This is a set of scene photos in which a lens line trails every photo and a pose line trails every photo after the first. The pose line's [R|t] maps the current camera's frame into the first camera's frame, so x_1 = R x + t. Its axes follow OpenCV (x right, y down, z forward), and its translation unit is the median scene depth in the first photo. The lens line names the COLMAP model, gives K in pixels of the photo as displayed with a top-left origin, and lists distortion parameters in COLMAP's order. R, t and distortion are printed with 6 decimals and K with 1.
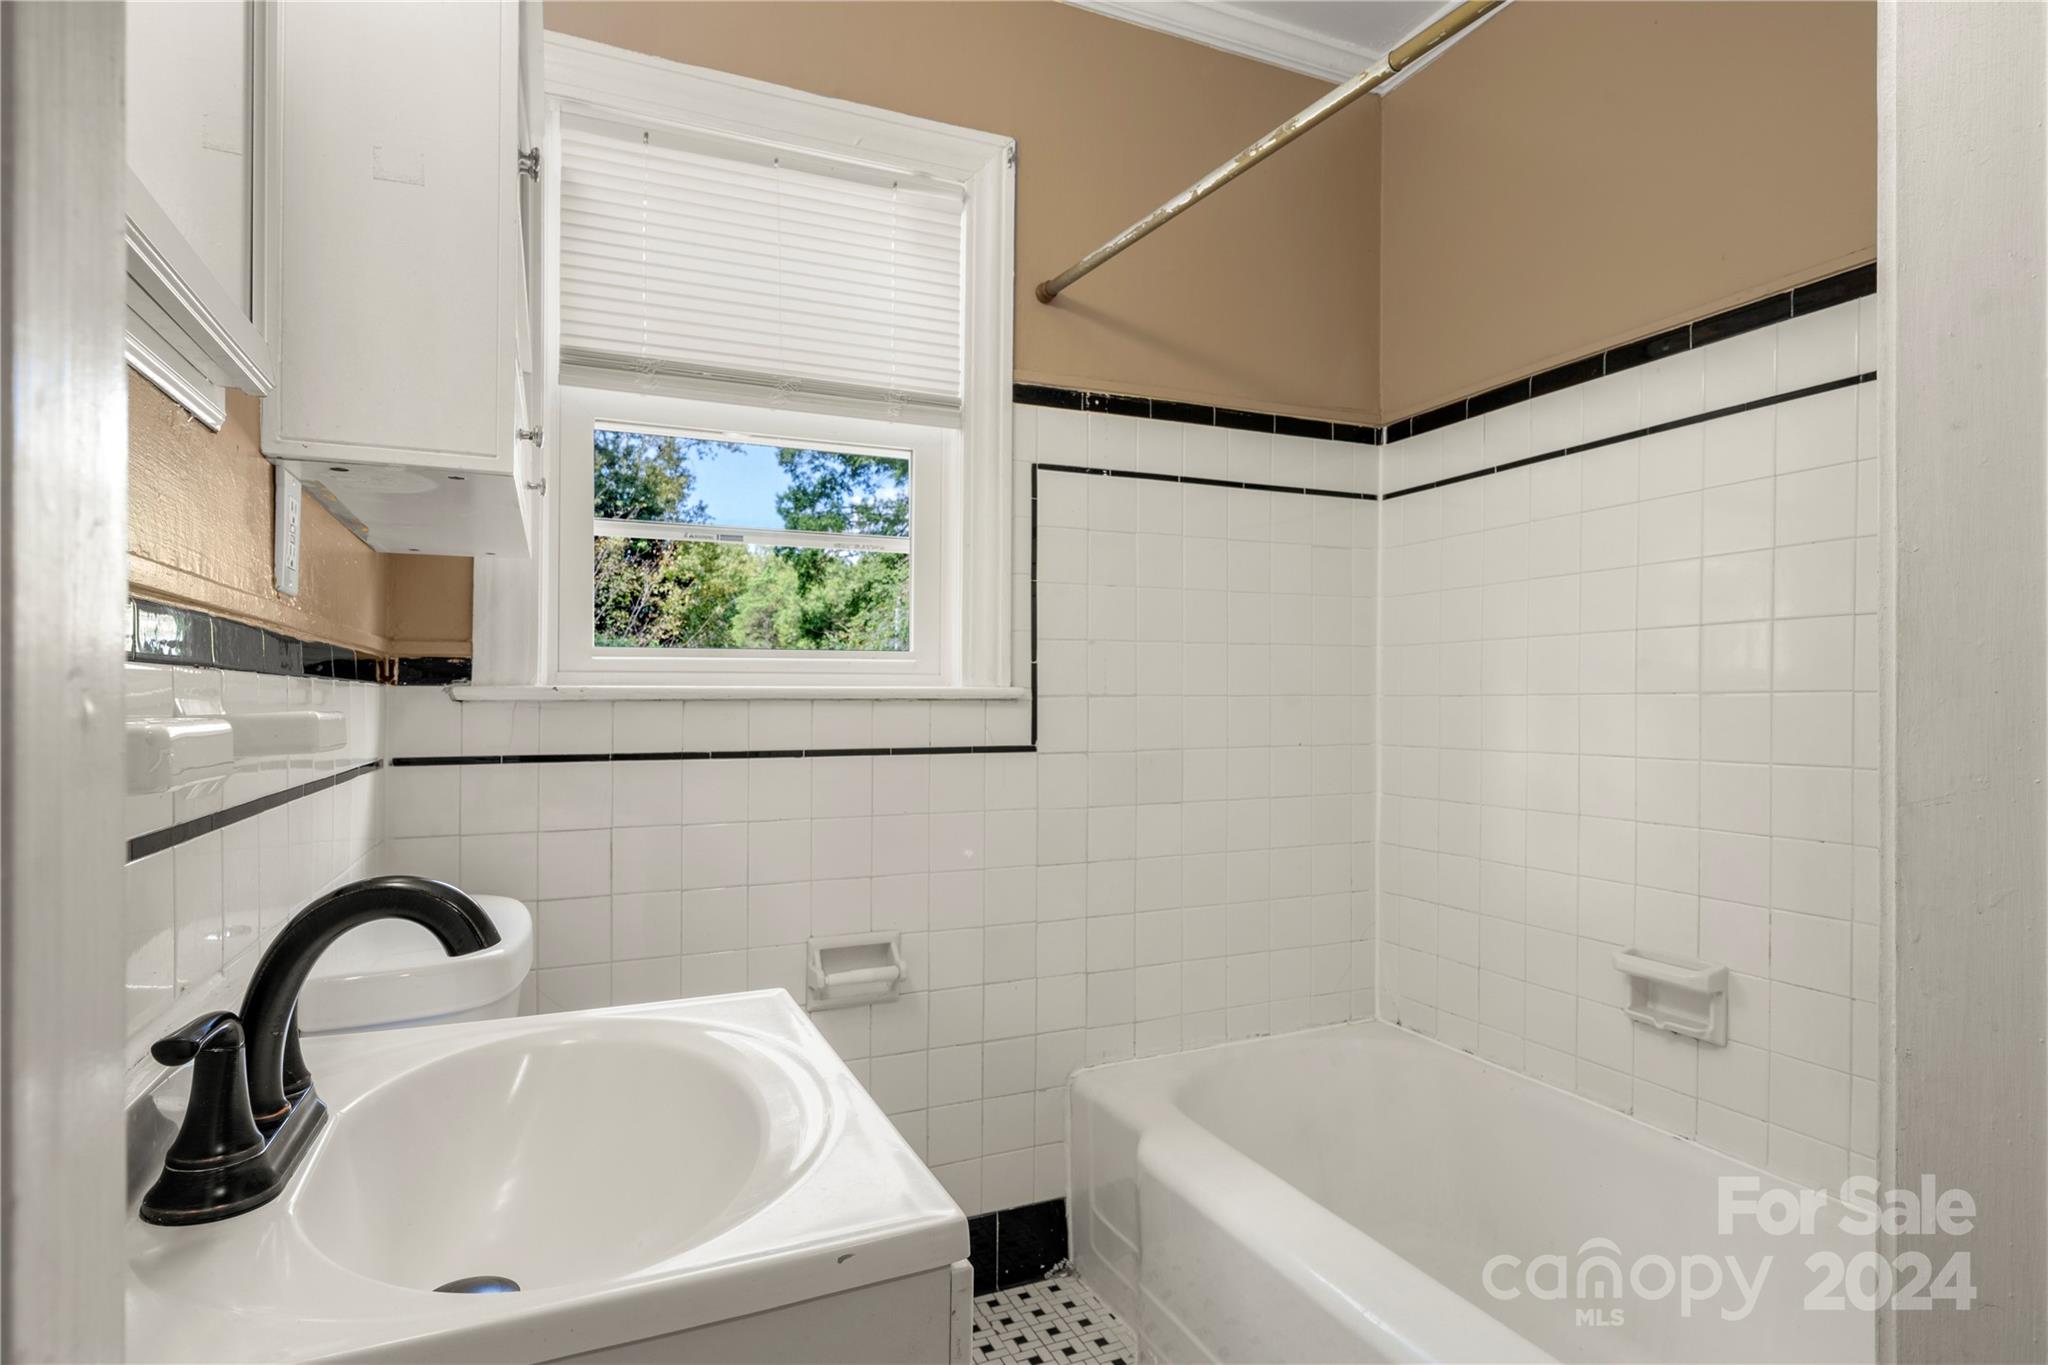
lens RADIAL K [[1063.5, 0, 1030.5], [0, 1063.5, 697.9], [0, 0, 1]] dist [-0.001524, 0.000547]
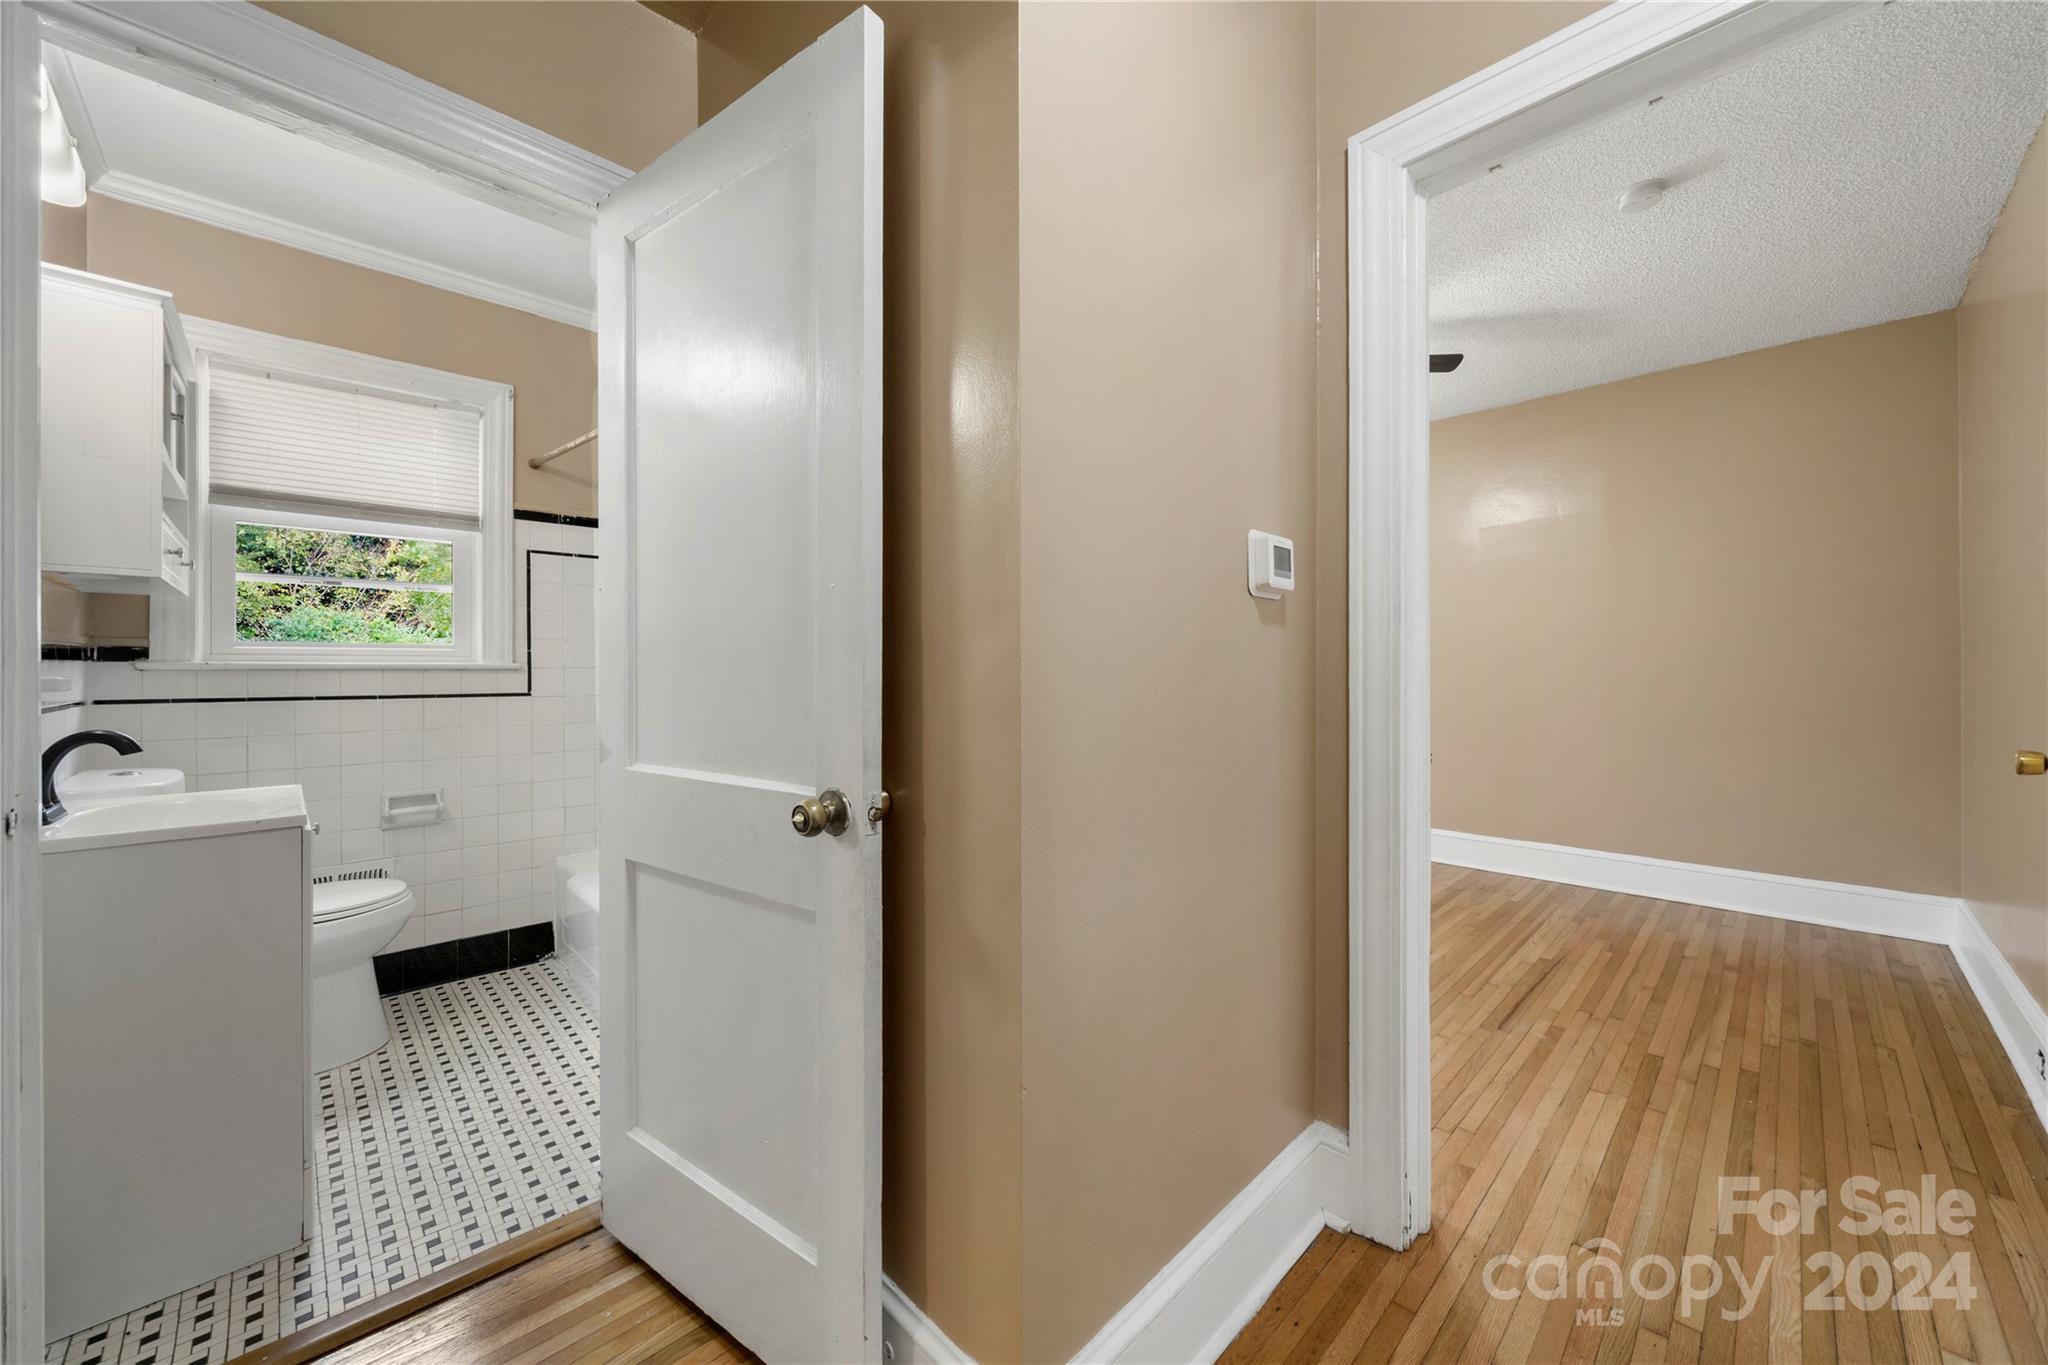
lens RADIAL K [[751.7, 0, 1009.3], [0, 751.7, 674.3], [0, 0, 1]] dist [-0.002858, -0.000918]
pose [[0.939507, 0.001222, 0.342527, 0.378291], [-0.005737, 0.999909, 0.012169, -0.011961], [-0.342481, -0.013398, 0.939429, -0.640953]]
